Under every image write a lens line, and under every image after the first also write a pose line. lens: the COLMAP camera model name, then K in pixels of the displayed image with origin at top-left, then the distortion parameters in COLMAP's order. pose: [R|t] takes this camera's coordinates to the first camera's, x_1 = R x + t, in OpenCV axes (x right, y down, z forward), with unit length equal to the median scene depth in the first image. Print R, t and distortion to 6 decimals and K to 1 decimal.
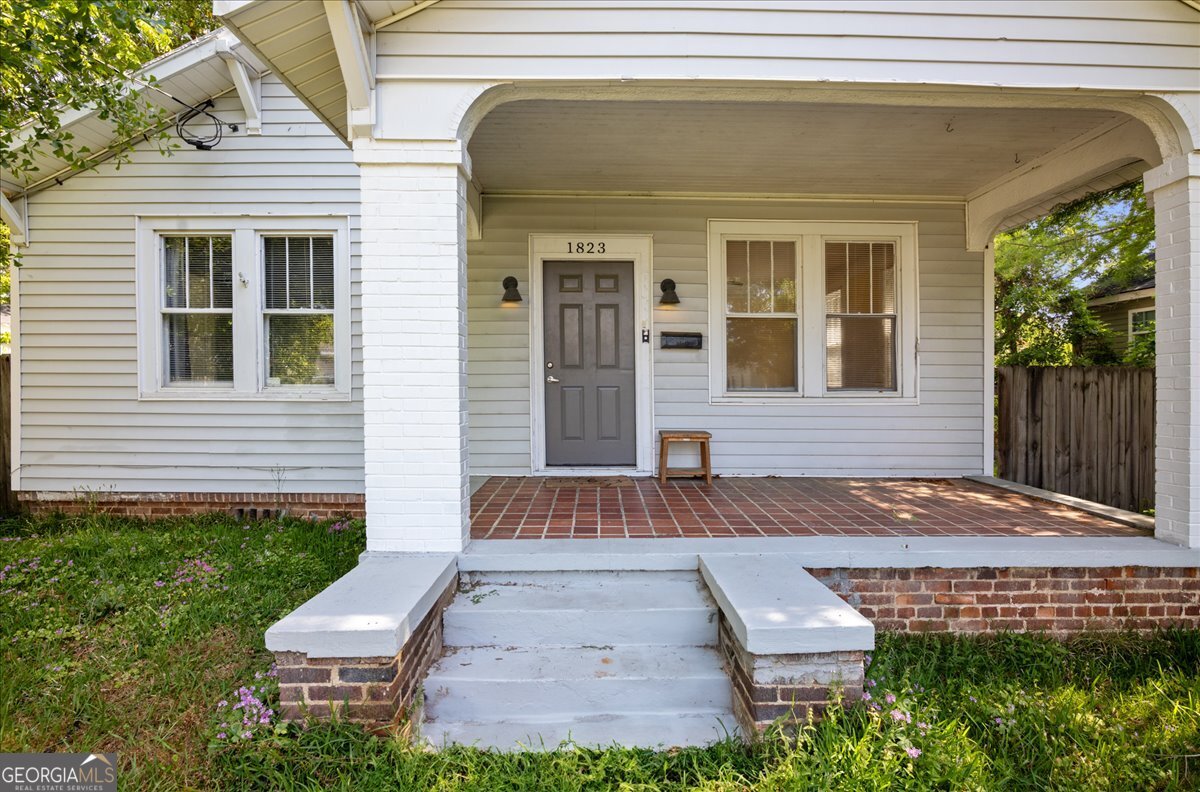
lens RADIAL K [[563.7, 0, 587.6], [0, 563.7, 397.4], [0, 0, 1]] dist [-0.004532, -0.000136]
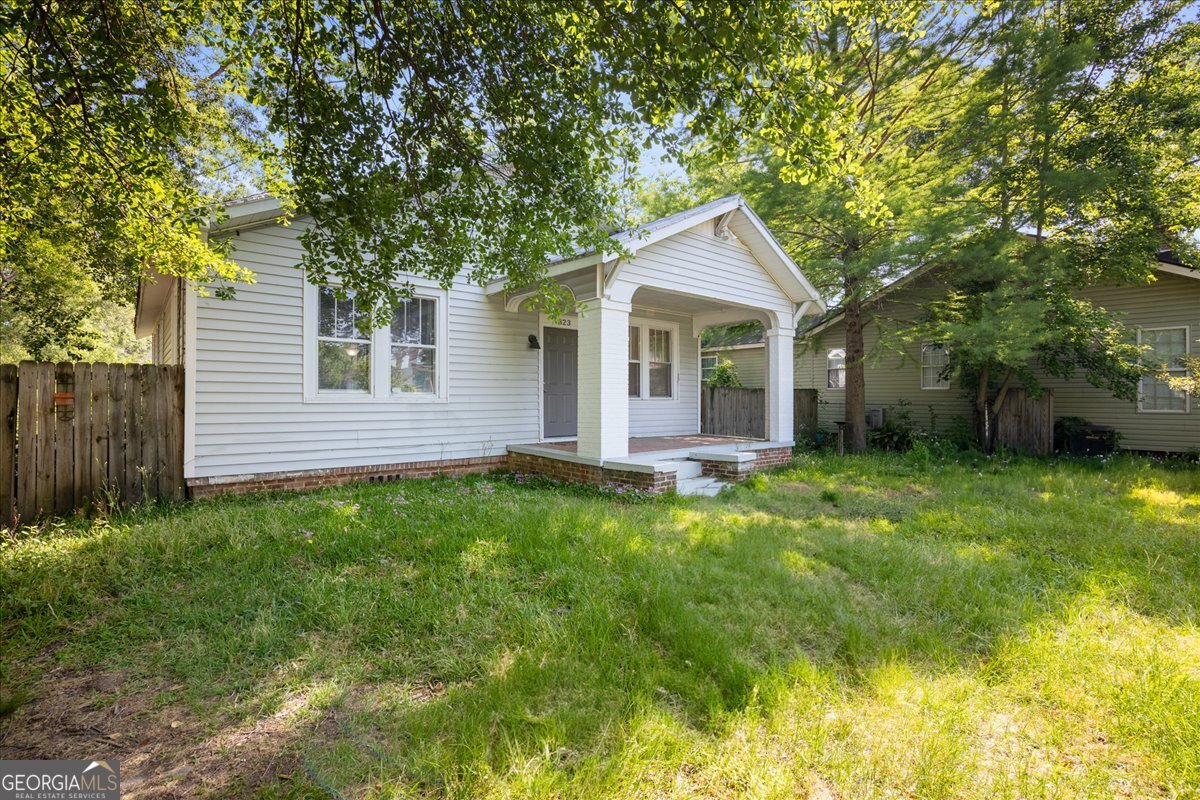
lens RADIAL K [[558.2, 0, 594.5], [0, 558.2, 396.7], [0, 0, 1]] dist [0.002984, 0.000402]
pose [[0.769180, 0.000186, 0.639032, -1.117058], [0.012335, 0.999809, -0.015139, 0.017655], [-0.638913, 0.019527, 0.769031, -0.513852]]
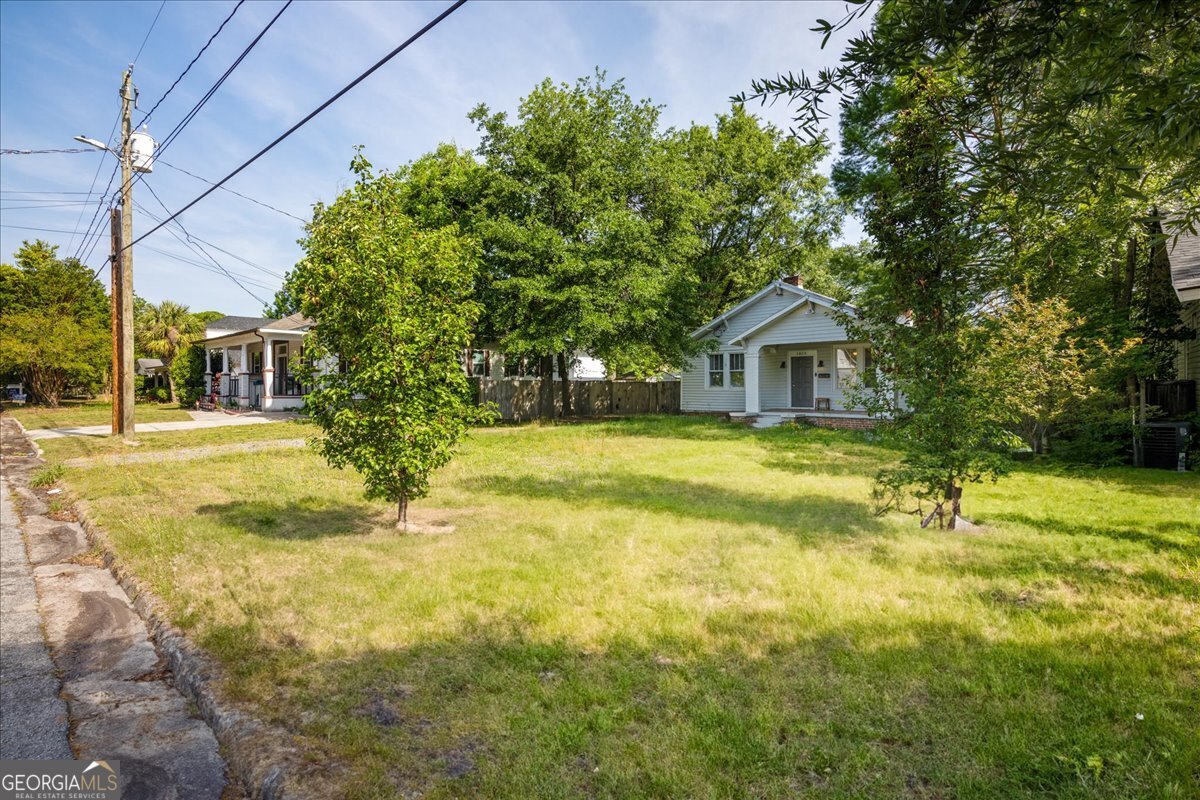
lens RADIAL K [[558.2, 0, 595.7], [0, 558.2, 394.8], [0, 0, 1]] dist [0.002984, 0.000402]
pose [[0.748769, 0.001814, -0.662828, 1.556851], [-0.007479, 0.999956, -0.005713, 0.069665], [0.662788, 0.009235, 0.748750, -3.005410]]
